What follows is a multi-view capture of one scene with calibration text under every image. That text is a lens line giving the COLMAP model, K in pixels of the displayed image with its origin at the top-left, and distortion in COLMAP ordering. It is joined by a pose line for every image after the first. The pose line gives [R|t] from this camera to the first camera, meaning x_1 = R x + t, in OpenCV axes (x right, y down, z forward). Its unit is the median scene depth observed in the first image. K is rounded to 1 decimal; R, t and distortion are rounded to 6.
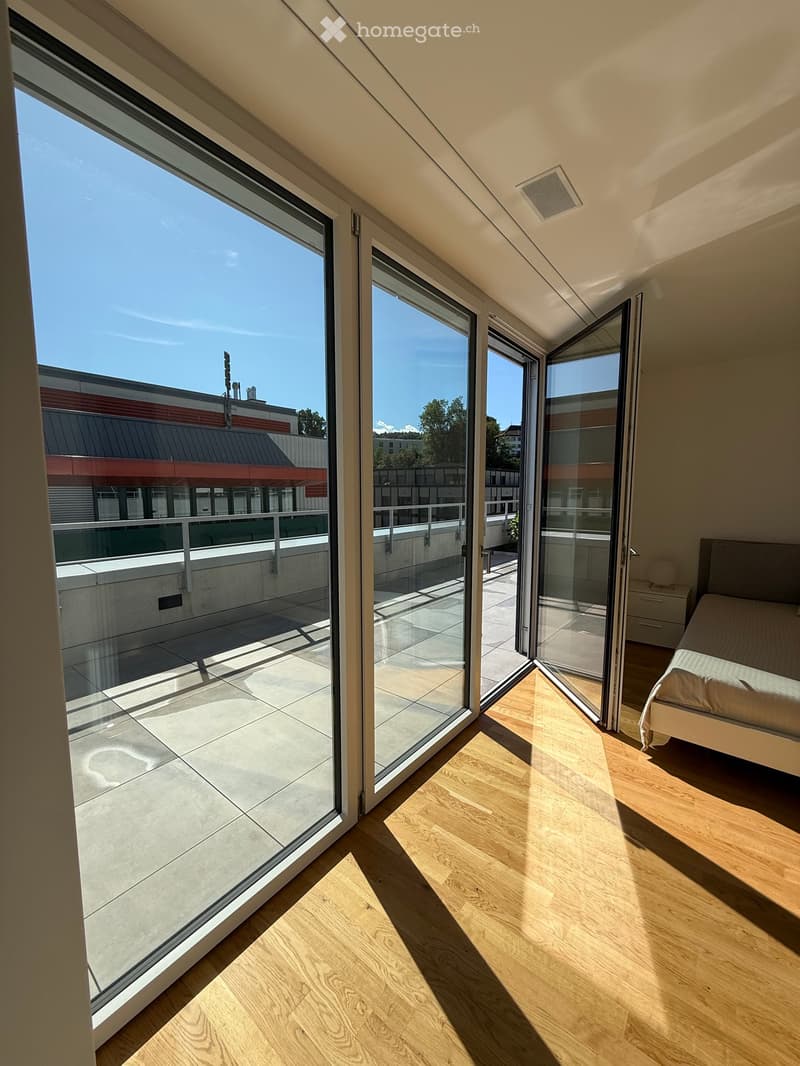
lens RADIAL K [[425.7, 0, 400.0], [0, 425.7, 533.0], [0, 0, 1]] dist [-0.000228, -0.000093]
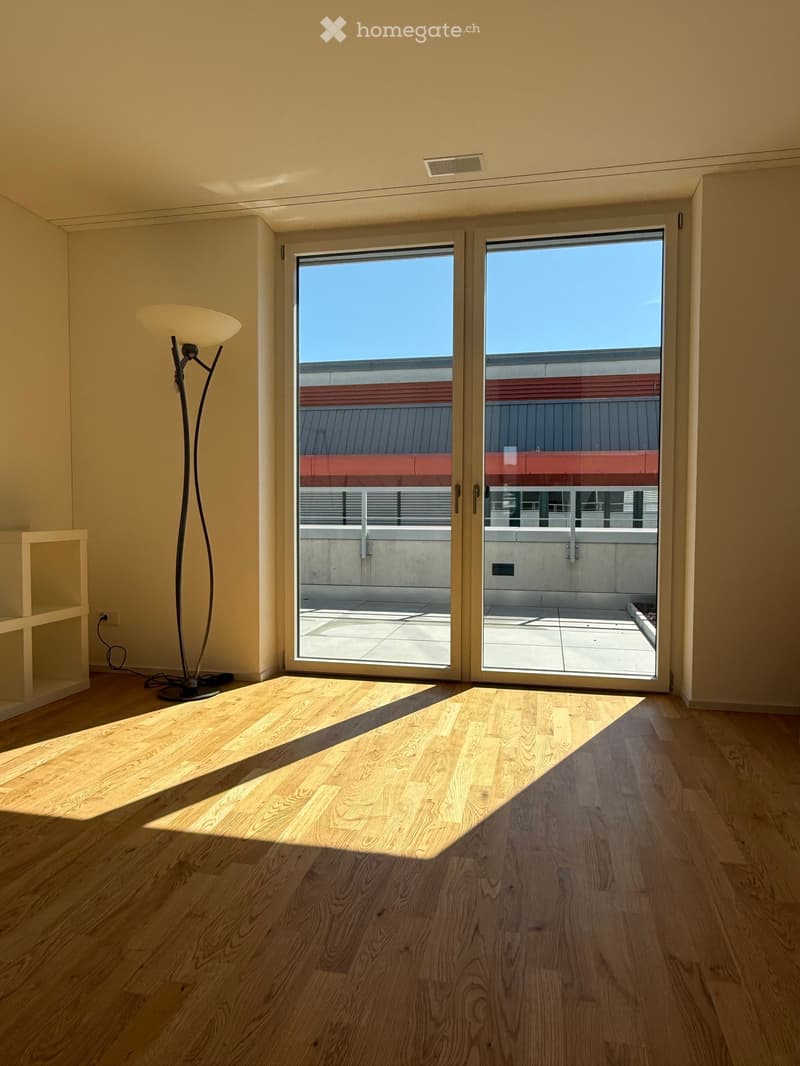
lens RADIAL K [[687.0, 0, 400.0], [0, 687.0, 533.0], [0, 0, 1]] dist [0.001351, -0.001354]
pose [[0.446310, 0.035842, -0.894161, 0.503687], [-0.096472, 0.995301, -0.008257, -0.002772], [0.889663, 0.089947, 0.447670, 0.345676]]
